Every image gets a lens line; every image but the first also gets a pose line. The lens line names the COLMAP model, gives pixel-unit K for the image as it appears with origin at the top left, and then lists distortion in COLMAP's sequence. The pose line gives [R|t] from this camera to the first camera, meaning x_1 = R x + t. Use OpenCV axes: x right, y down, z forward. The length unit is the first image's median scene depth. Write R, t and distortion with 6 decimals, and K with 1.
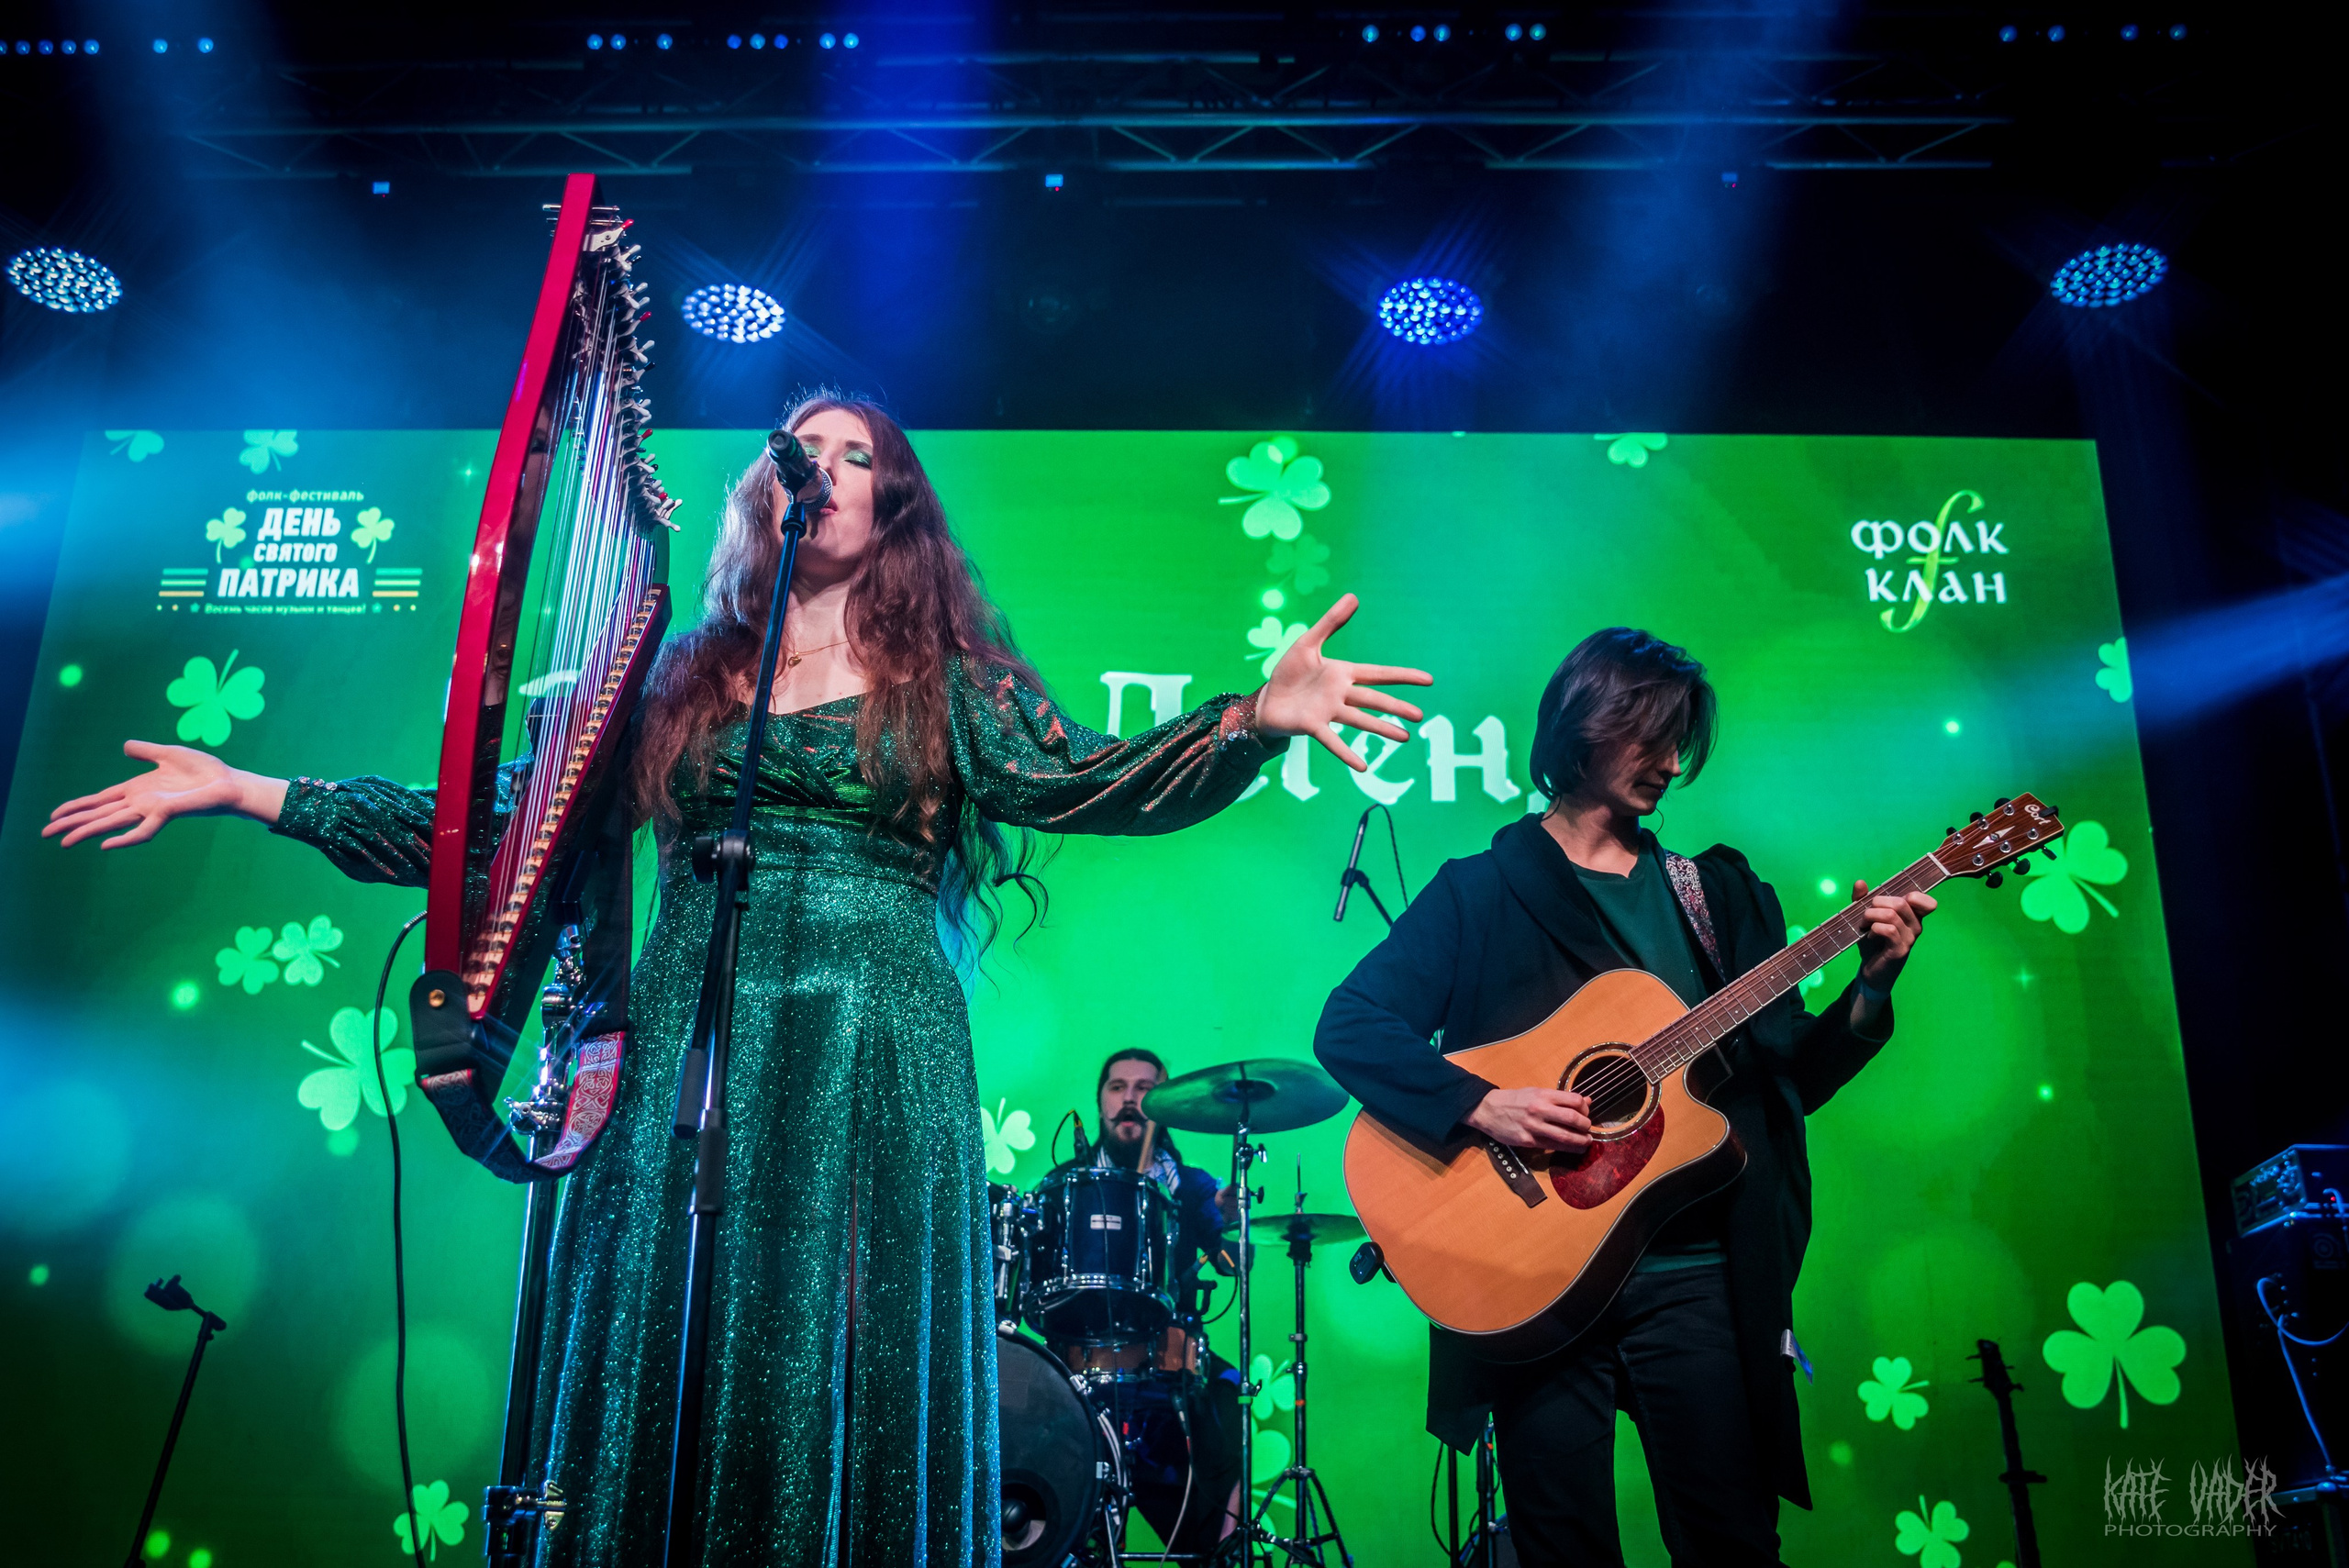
lens RADIAL K [[2272.9, 0, 1162.0], [0, 2272.9, 819.5], [0, 0, 1]] dist [-0.010292, 0.009427]
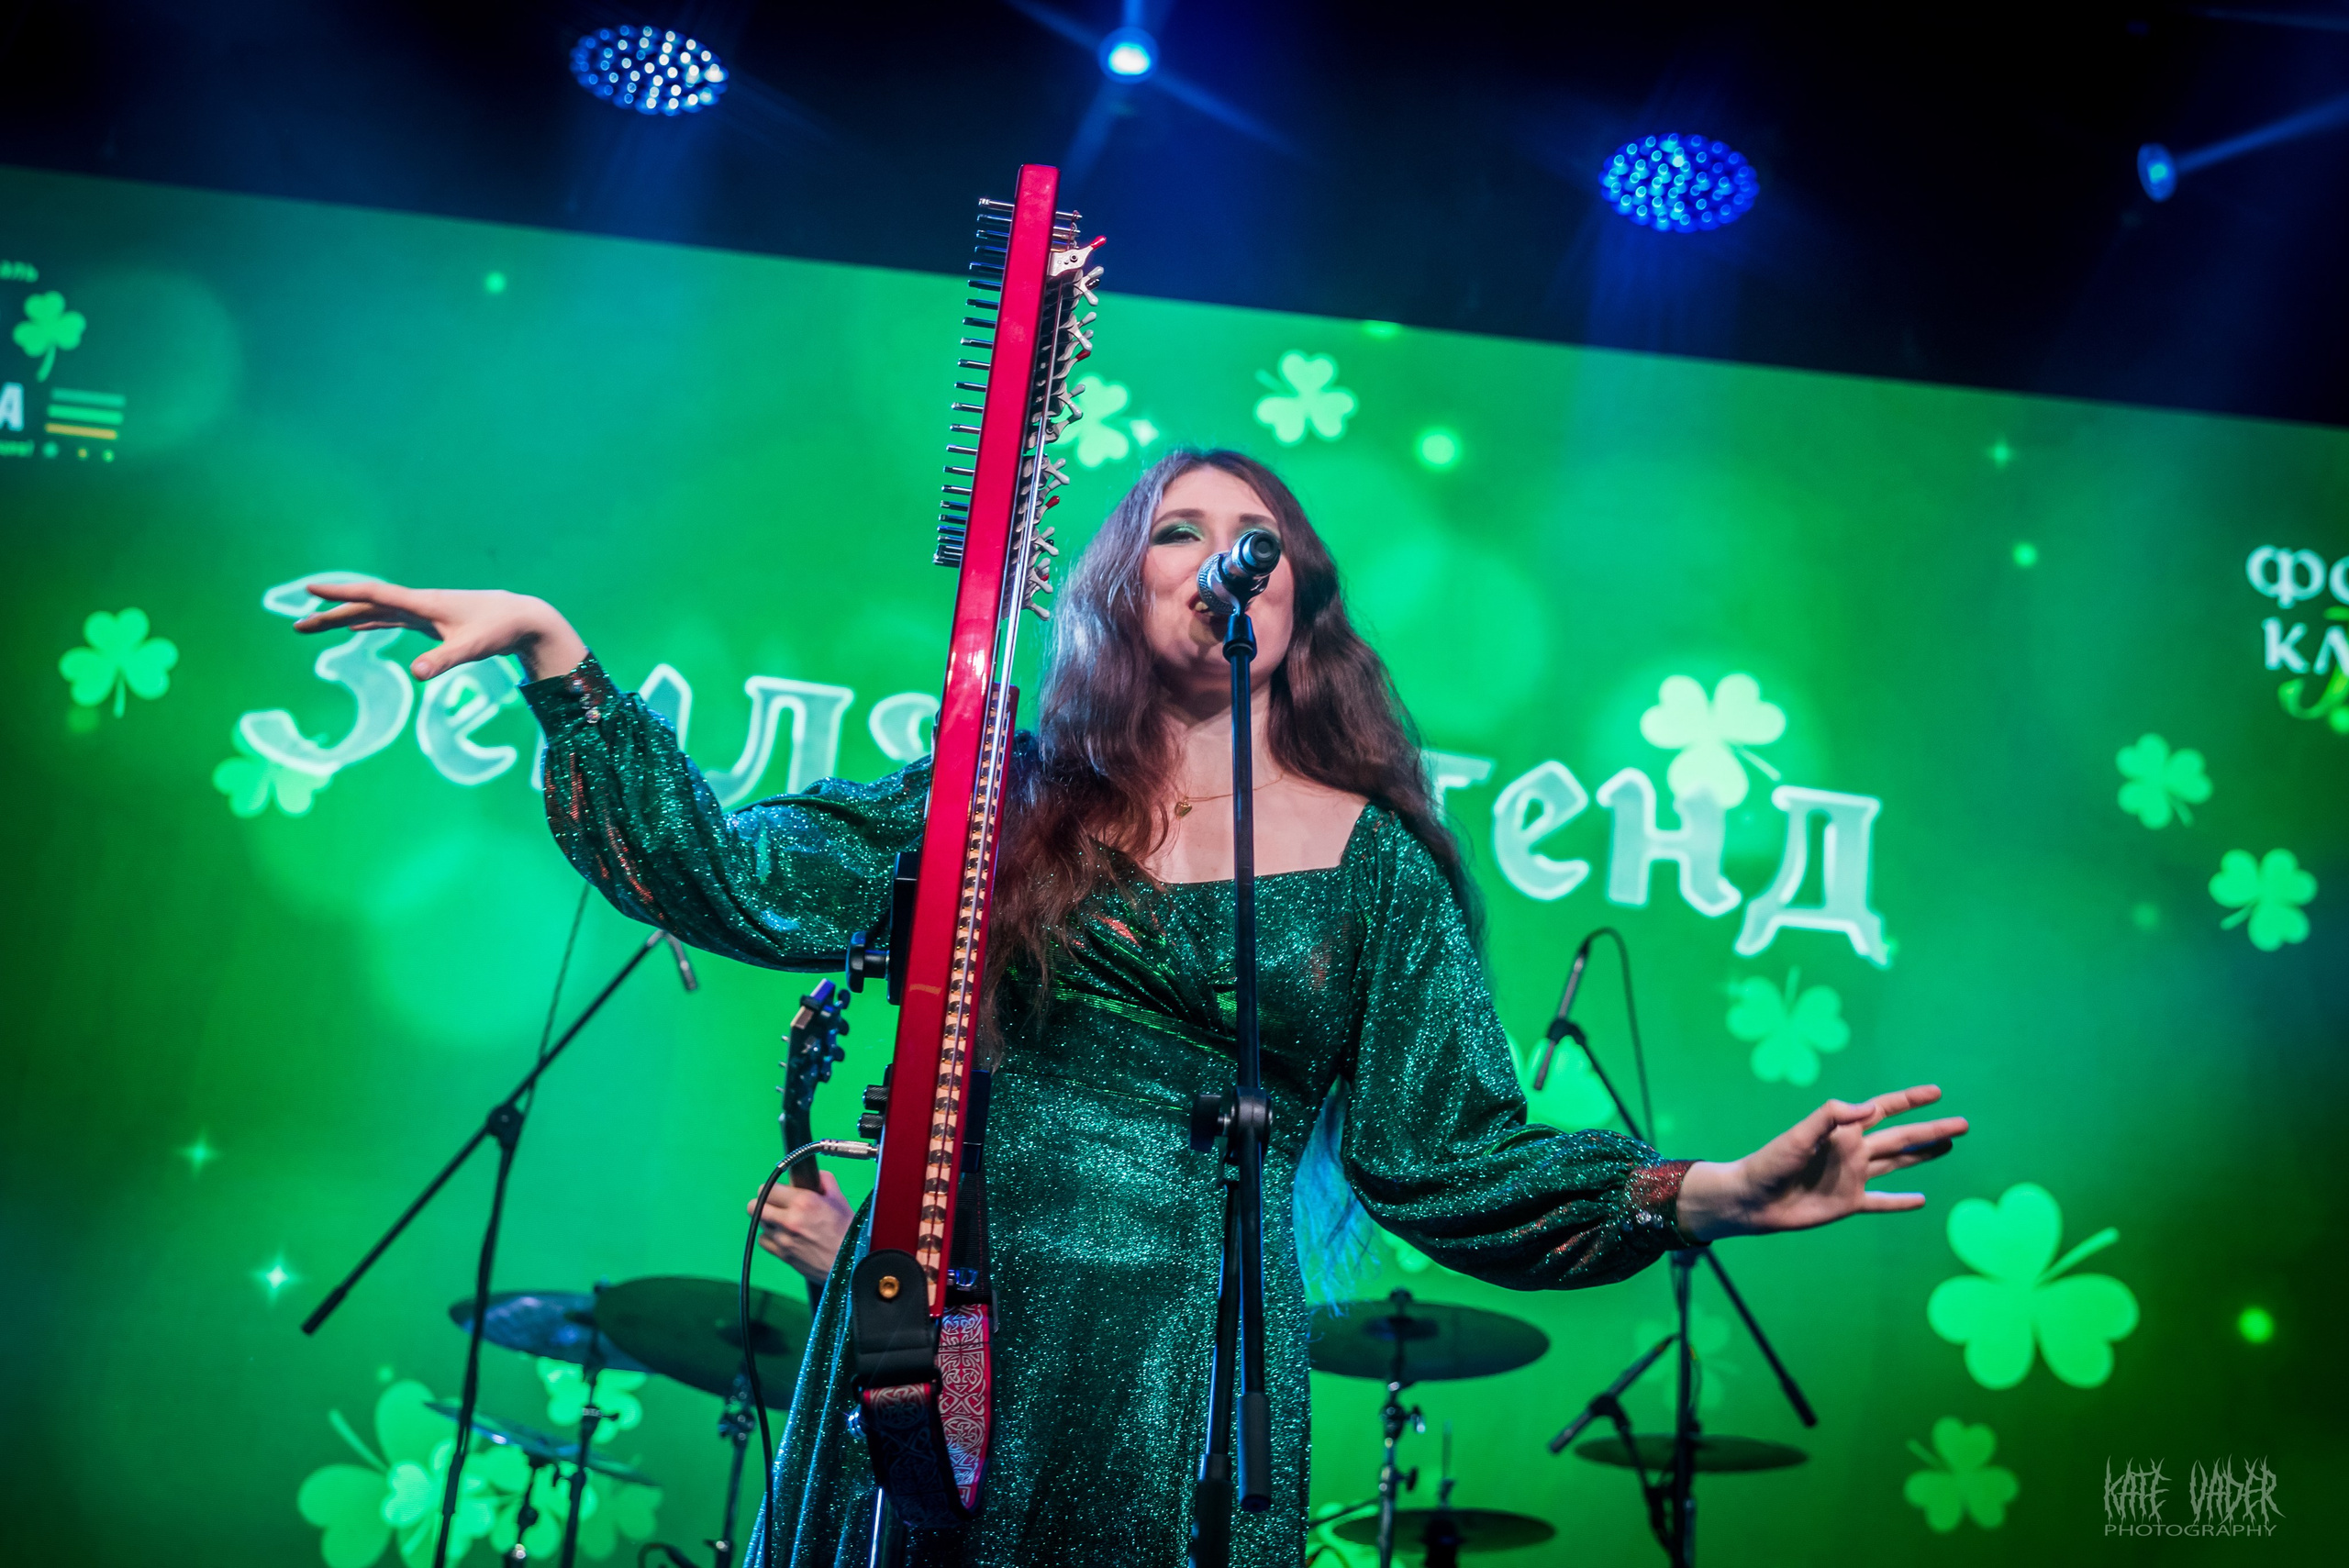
lens RADIAL K [[3512.3, 0, 1181.6], [0, 3512.3, 839.5], [0, 0, 1]] dist [0.138105, 0.011320]
pose [[0.993083, 0.096053, 0.067521, -0.082201], [-0.097013, 0.995221, 0.011079, -0.024885], [-0.066135, -0.017553, 0.997656, -0.051766]]
